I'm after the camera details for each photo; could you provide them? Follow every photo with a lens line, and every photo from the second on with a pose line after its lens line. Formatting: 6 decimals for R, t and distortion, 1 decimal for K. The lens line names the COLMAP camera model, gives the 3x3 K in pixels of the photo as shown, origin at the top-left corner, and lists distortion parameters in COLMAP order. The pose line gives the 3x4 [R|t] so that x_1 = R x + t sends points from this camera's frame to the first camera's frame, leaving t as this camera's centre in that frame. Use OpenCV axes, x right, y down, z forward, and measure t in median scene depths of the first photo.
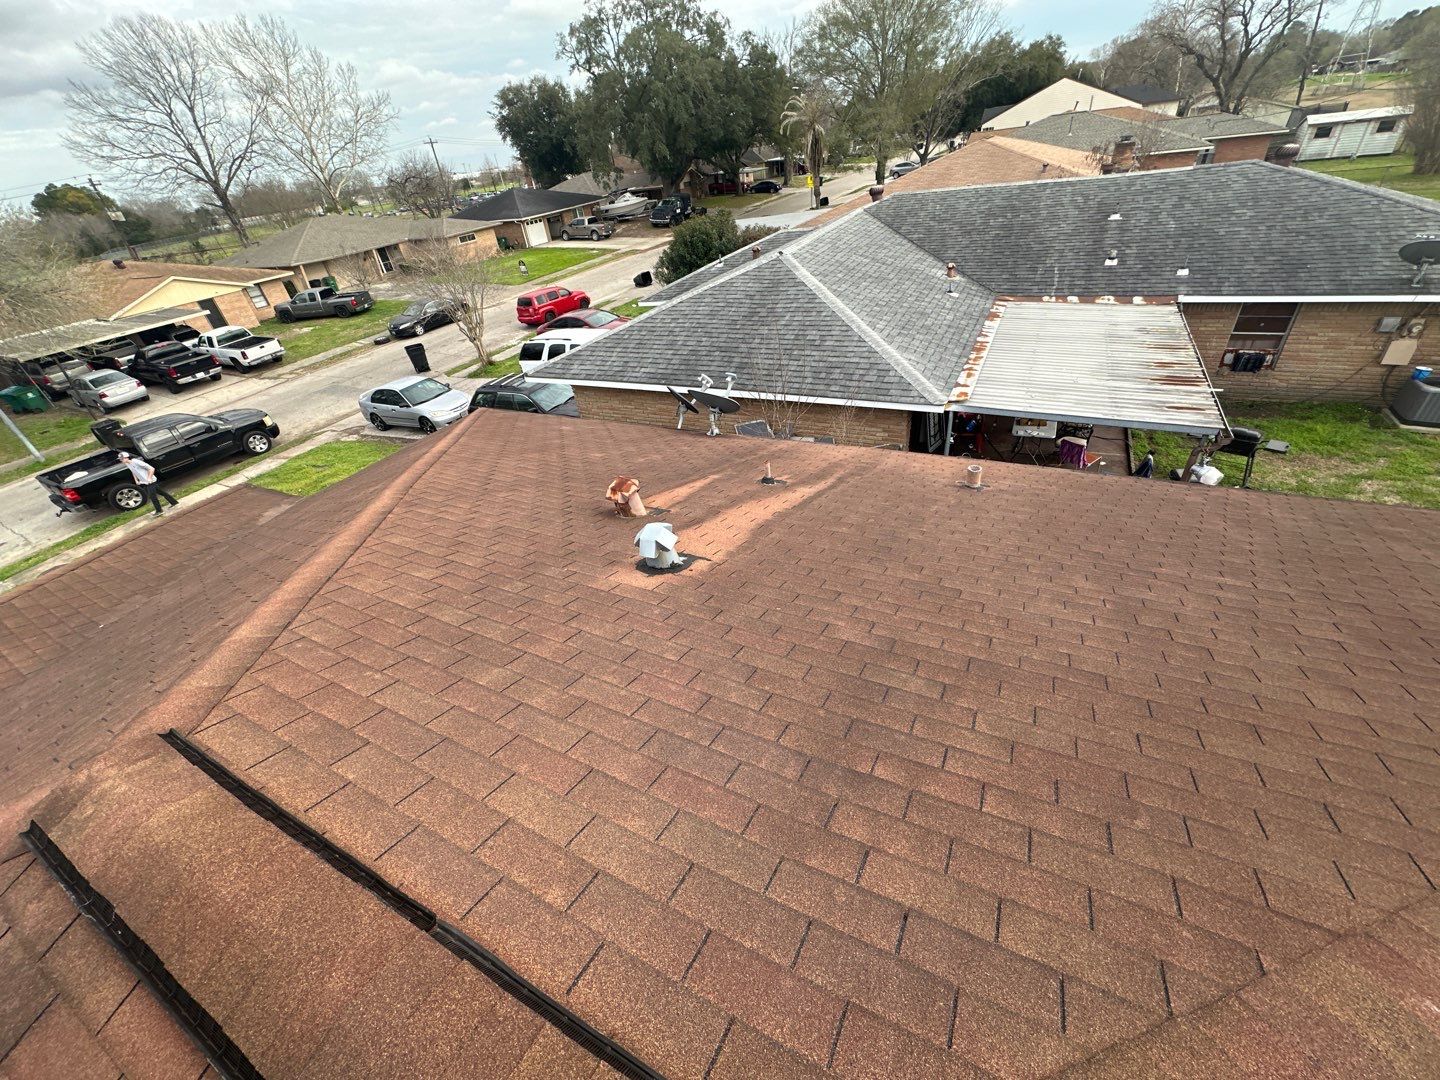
lens RADIAL K [[572.9, 0, 719.4], [0, 572.9, 538.8], [0, 0, 1]] dist [-0.001965, 0.000248]
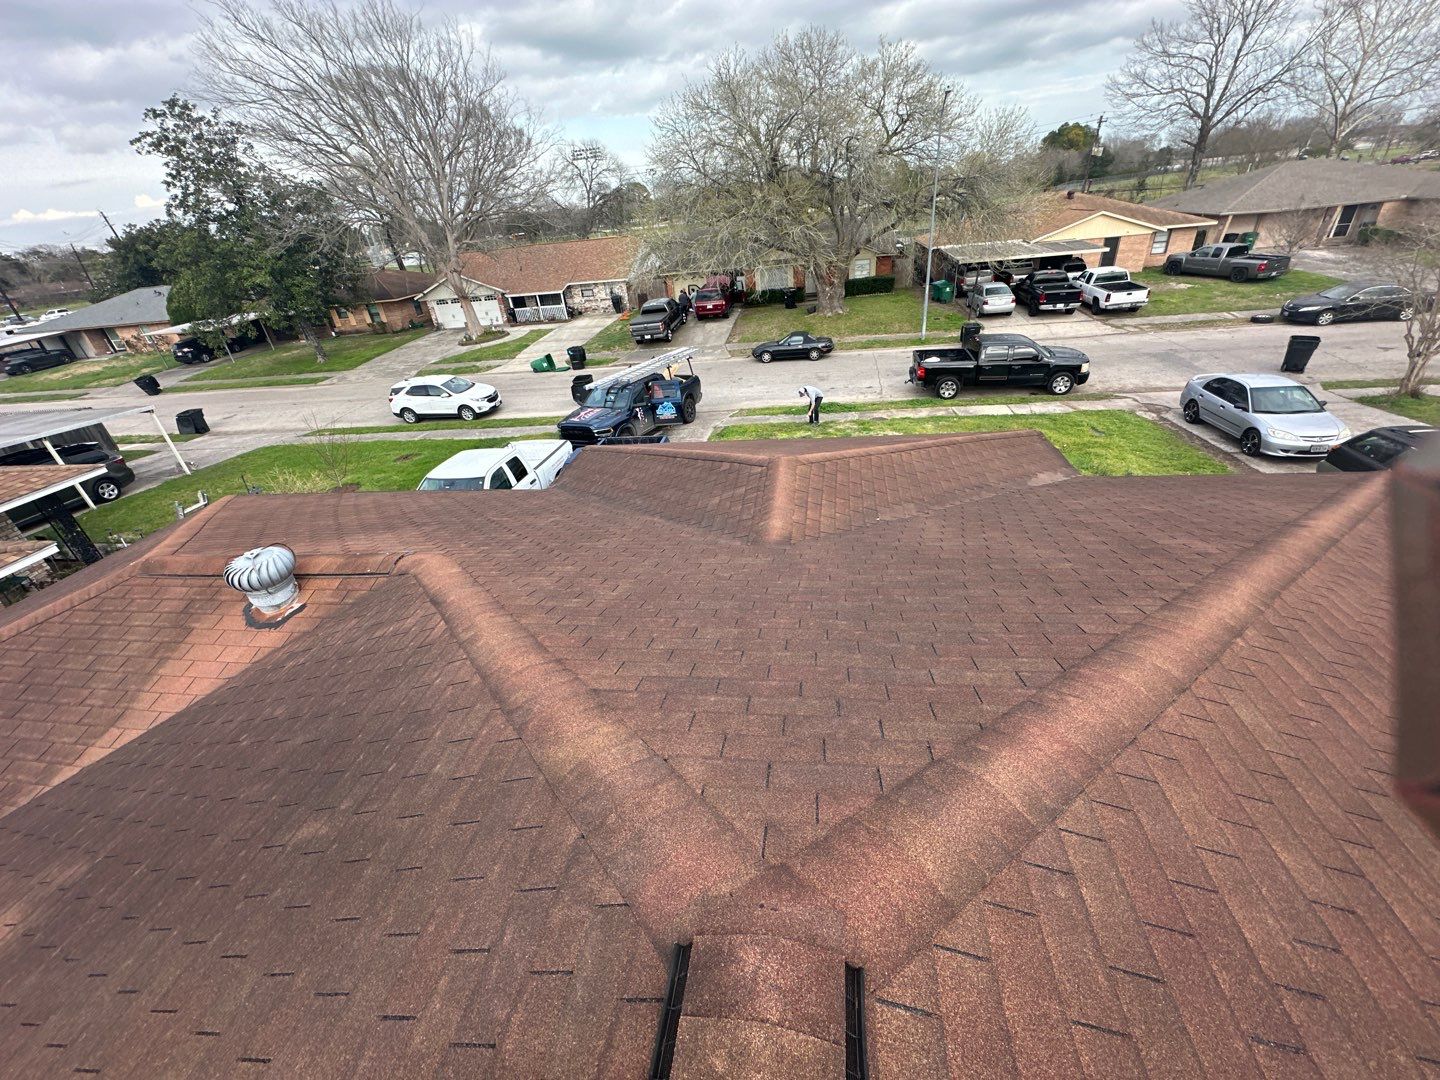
lens RADIAL K [[572.9, 0, 718.6], [0, 572.9, 538.4], [0, 0, 1]] dist [-0.001965, 0.000248]
pose [[0.325736, 0.550540, -0.768636, -0.074561], [-0.492339, 0.792821, 0.359216, -0.015897], [0.807154, 0.261420, 0.529303, 0.041326]]
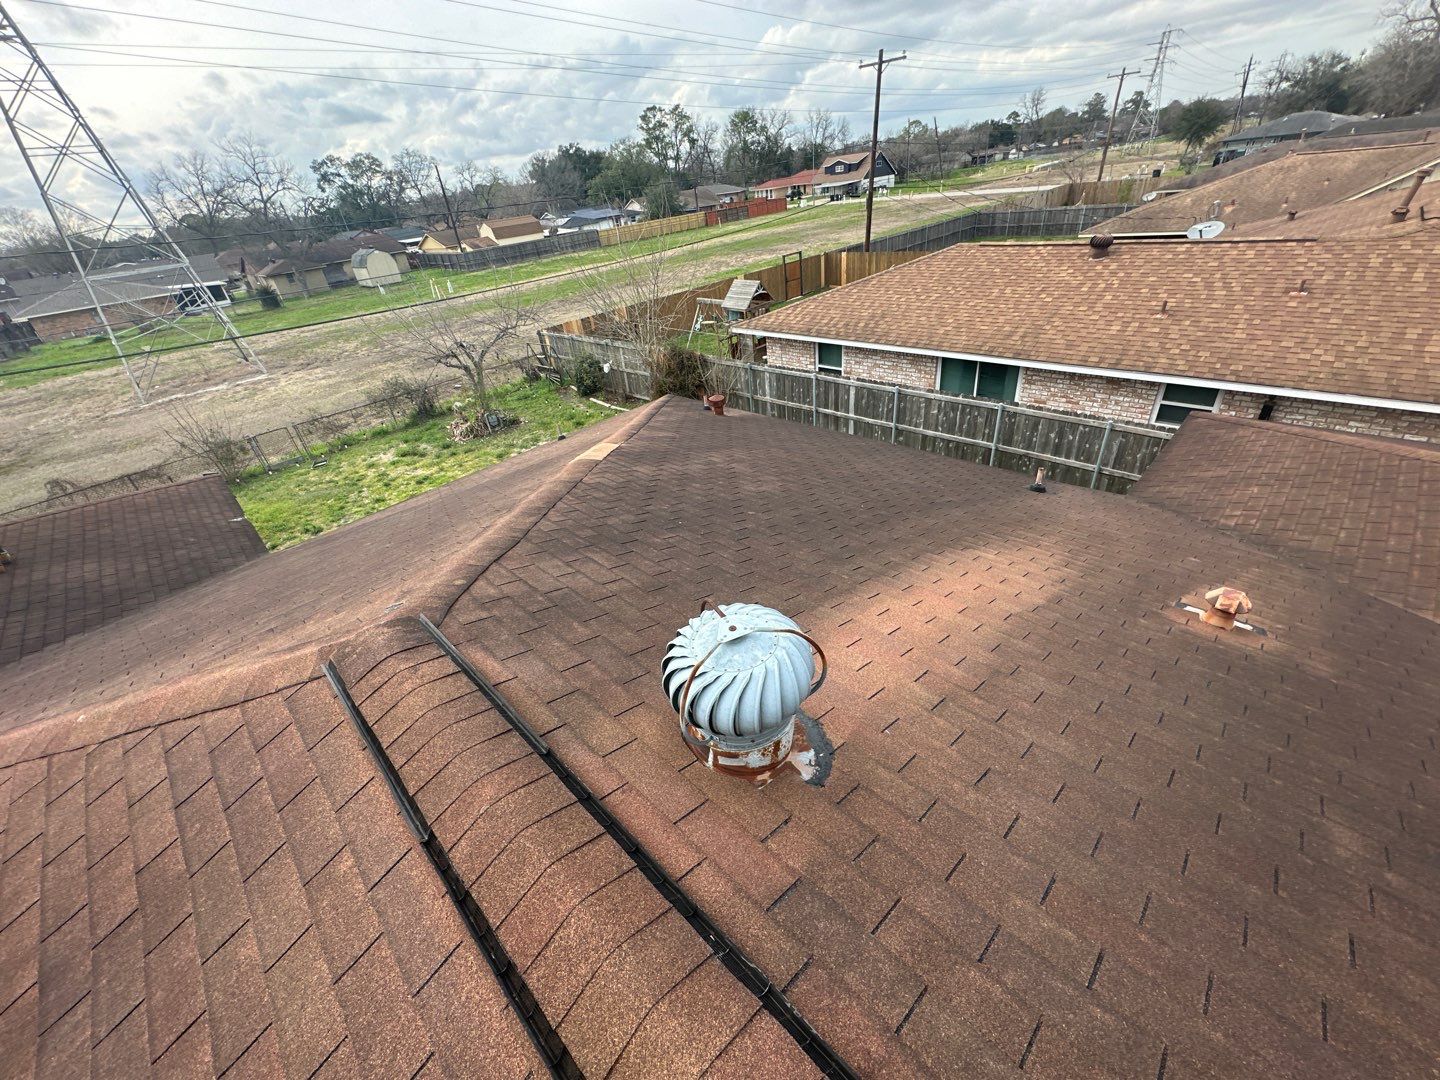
lens RADIAL K [[572.9, 0, 720.0], [0, 572.9, 539.3], [0, 0, 1]] dist [-0.001965, 0.000248]
pose [[-0.927228, 0.025054, 0.373658, -0.096929], [0.353844, 0.385379, 0.852219, -0.021261], [-0.122648, 0.922418, -0.366199, 0.051752]]
